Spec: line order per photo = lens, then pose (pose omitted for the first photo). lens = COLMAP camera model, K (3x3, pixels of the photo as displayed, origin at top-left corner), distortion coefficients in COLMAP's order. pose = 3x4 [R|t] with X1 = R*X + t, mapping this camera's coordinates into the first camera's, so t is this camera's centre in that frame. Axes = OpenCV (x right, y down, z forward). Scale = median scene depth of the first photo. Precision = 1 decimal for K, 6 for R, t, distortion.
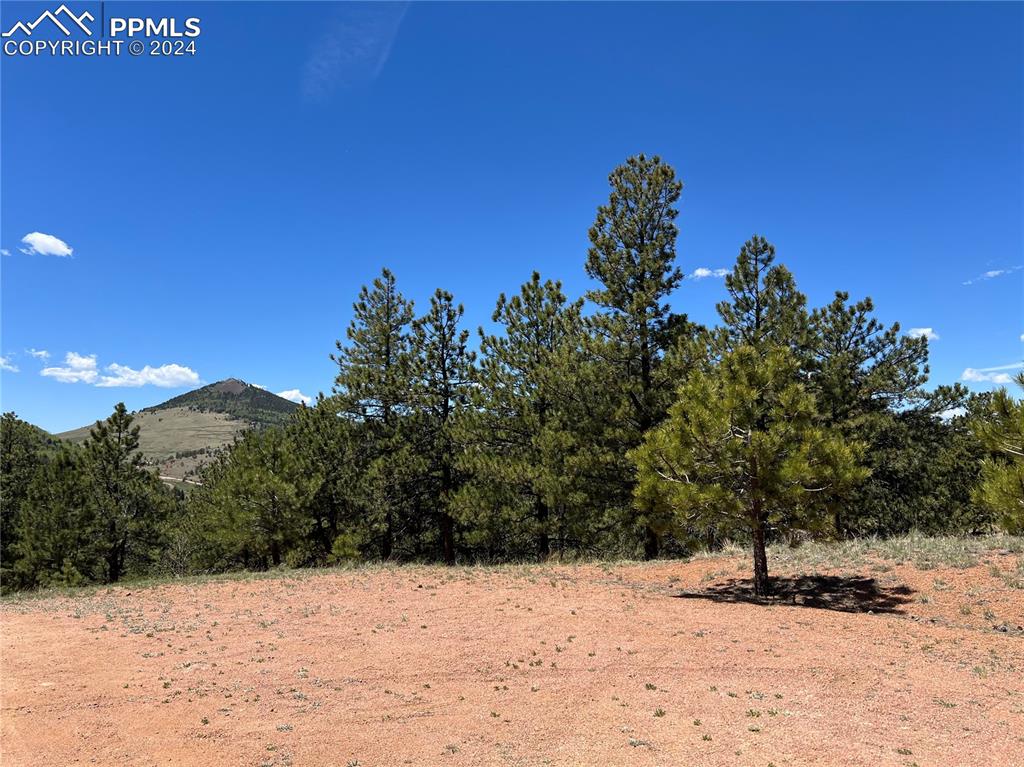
lens RADIAL K [[791.0, 0, 522.7], [0, 791.0, 372.1], [0, 0, 1]] dist [0.067267, -0.077494]
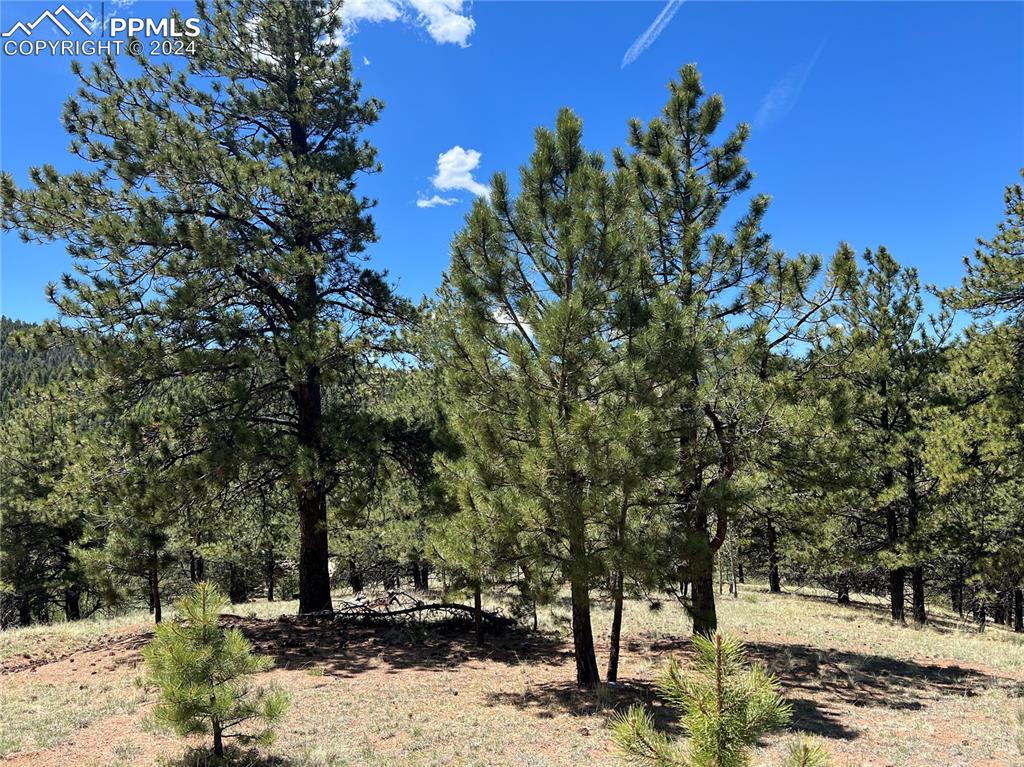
lens RADIAL K [[791.0, 0, 514.2], [0, 791.0, 390.2], [0, 0, 1]] dist [0.067267, -0.077494]
pose [[0.848437, -0.039354, -0.527831, -0.191673], [0.083899, 0.994624, 0.060701, 0.072209], [0.522604, -0.095786, 0.847178, 0.325415]]
